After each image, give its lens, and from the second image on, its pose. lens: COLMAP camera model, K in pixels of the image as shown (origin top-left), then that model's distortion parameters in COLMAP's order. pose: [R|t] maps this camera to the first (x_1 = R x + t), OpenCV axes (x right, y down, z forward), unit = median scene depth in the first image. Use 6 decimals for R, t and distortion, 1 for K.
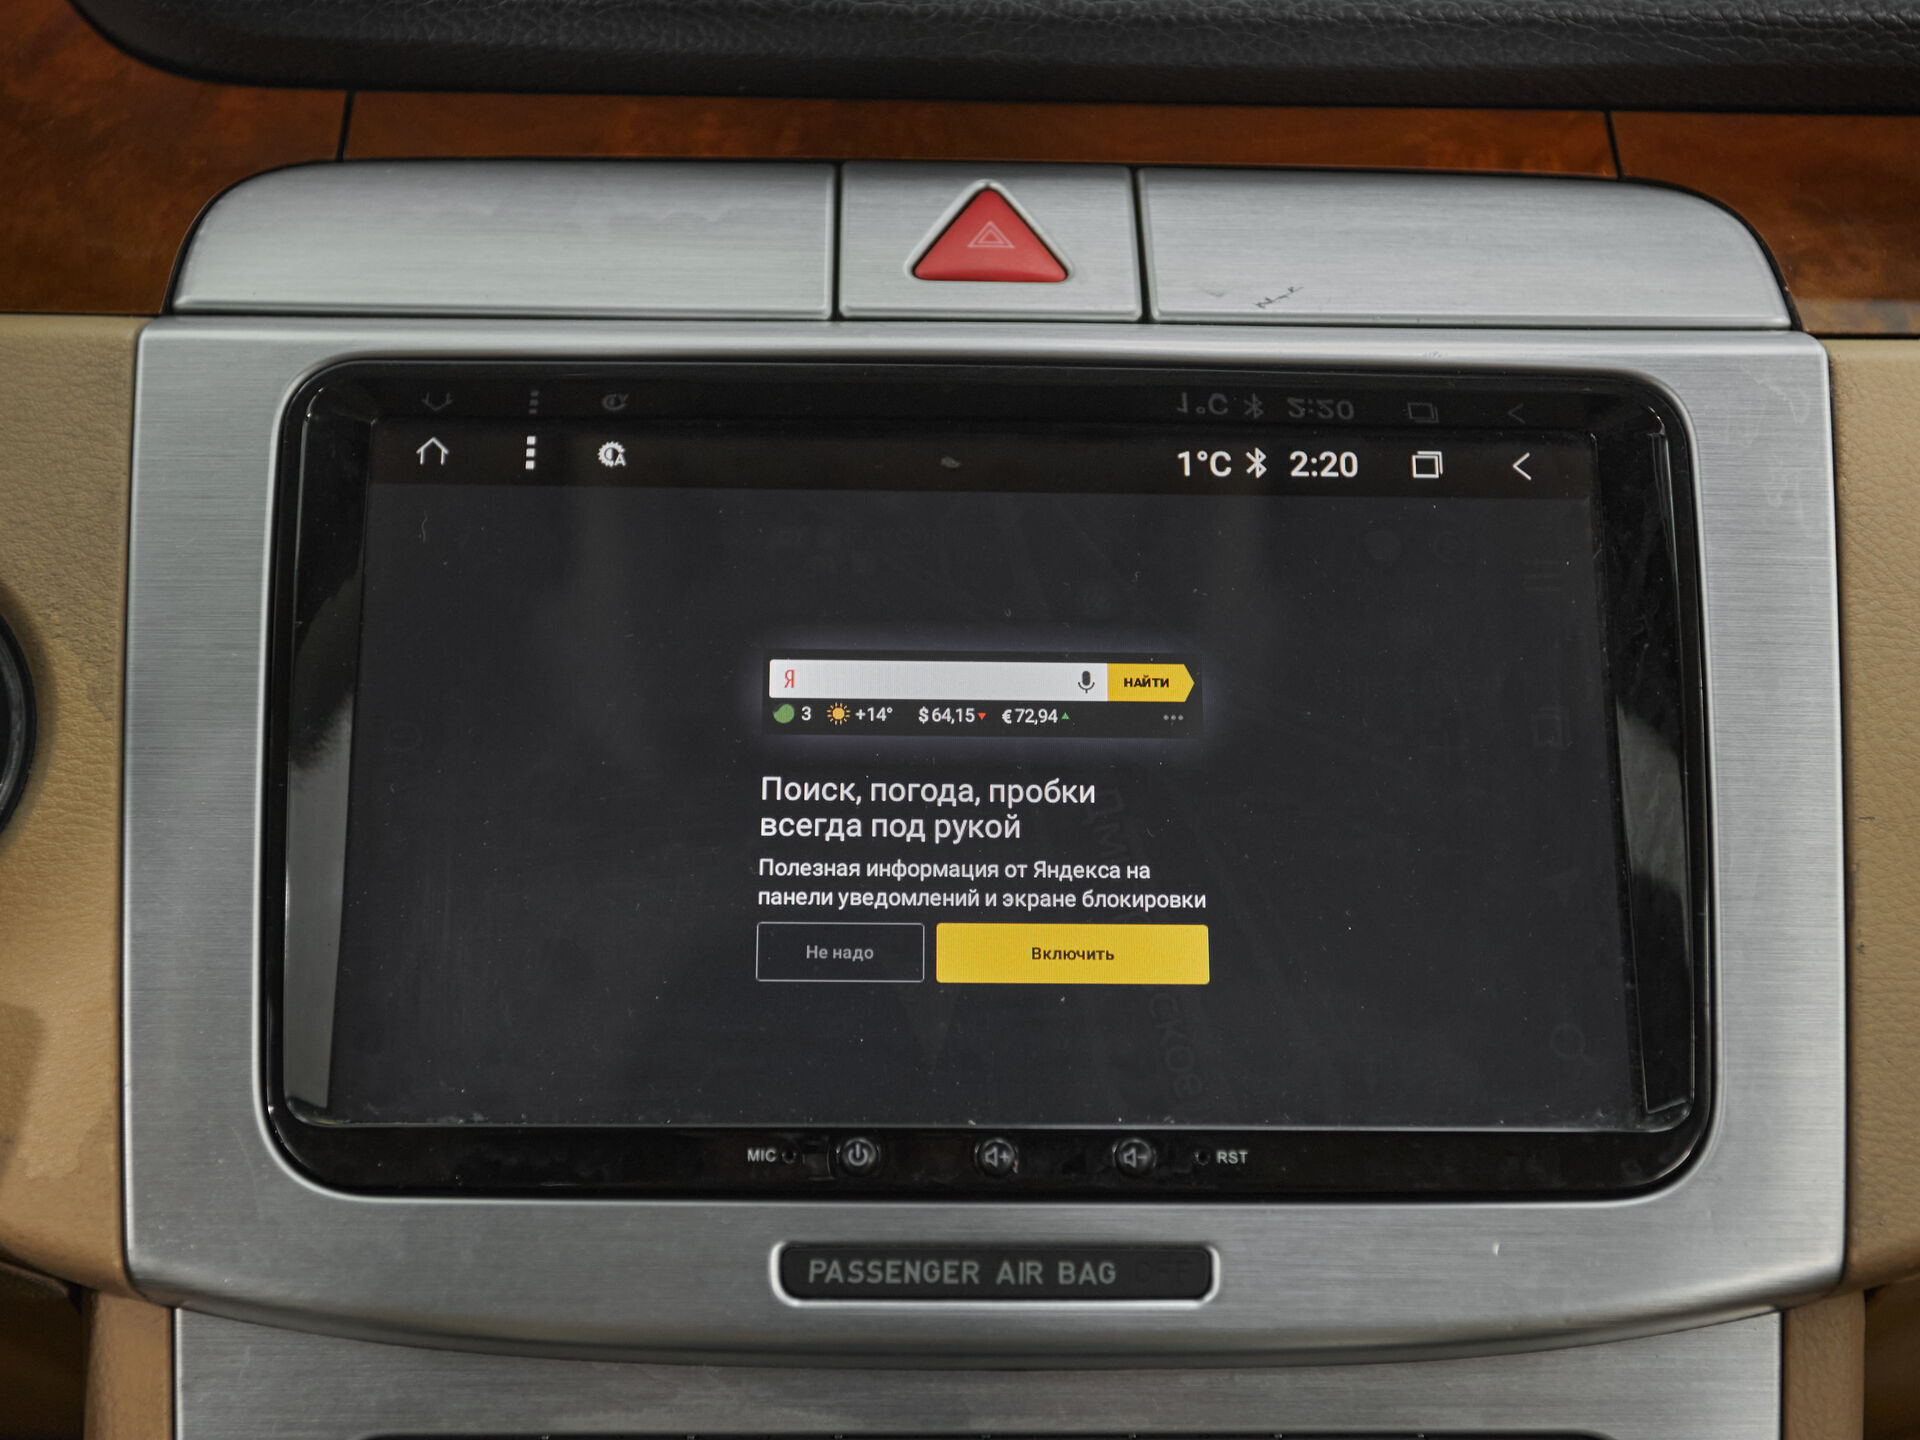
lens RADIAL K [[2834.5, 0, 965.8], [0, 2834.5, 701.8], [0, 0, 1]] dist [0.026806, 0.000000]
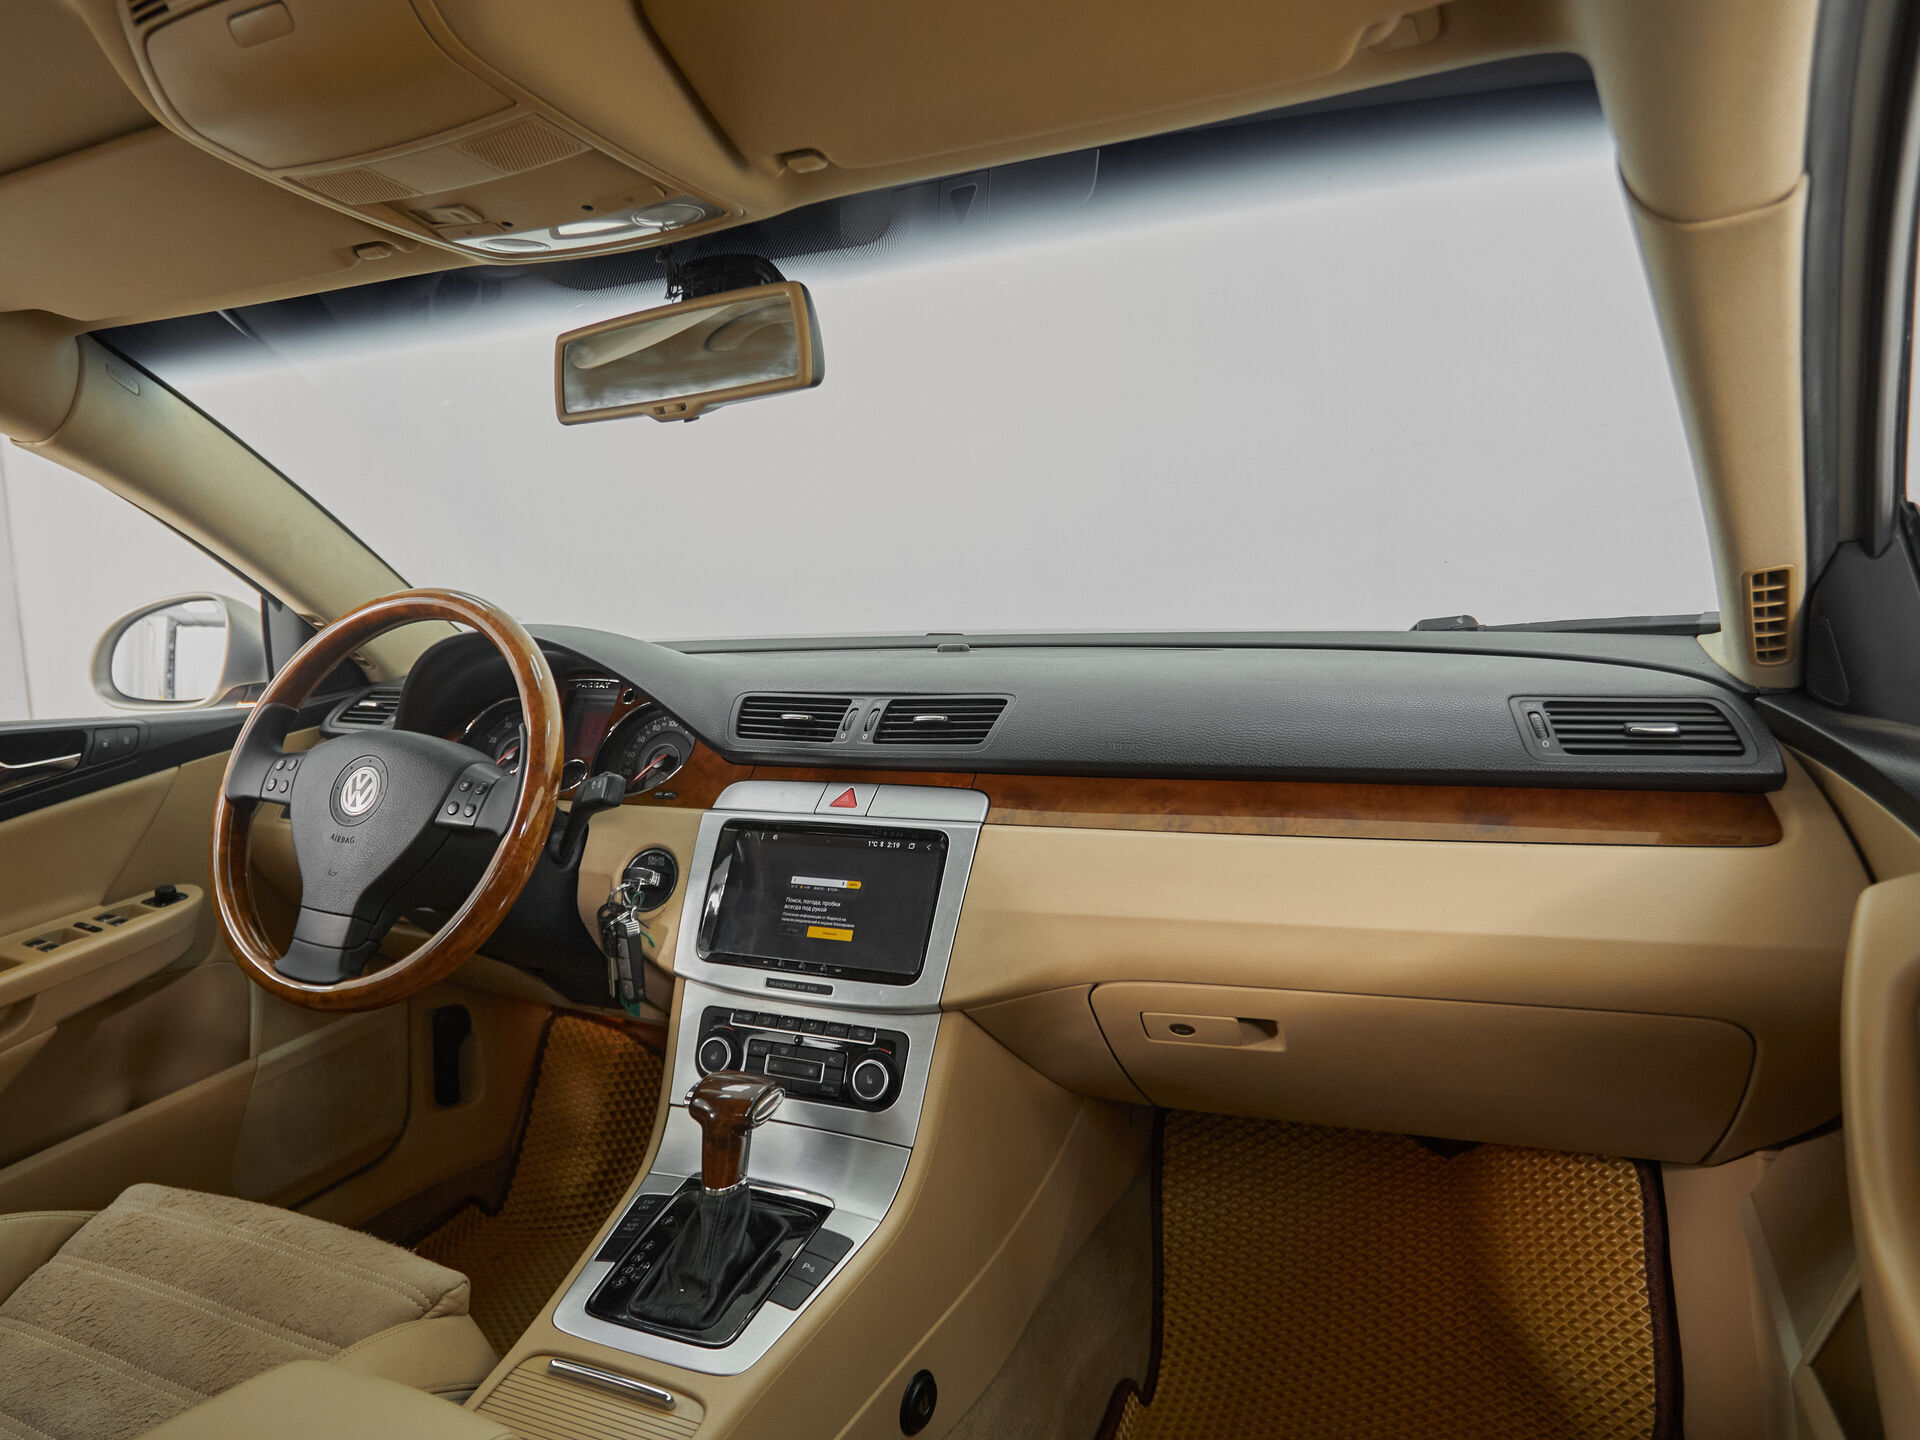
lens RADIAL K [[1280.0, 0, 849.9], [0, 1280.0, 728.3], [0, 0, 1]] dist [0.000638, -0.006759]
pose [[0.876294, 0.003662, -0.481762, 1.299507], [-0.063654, 0.992085, -0.108241, -0.040124], [0.477553, 0.125517, 0.869591, -1.212438]]
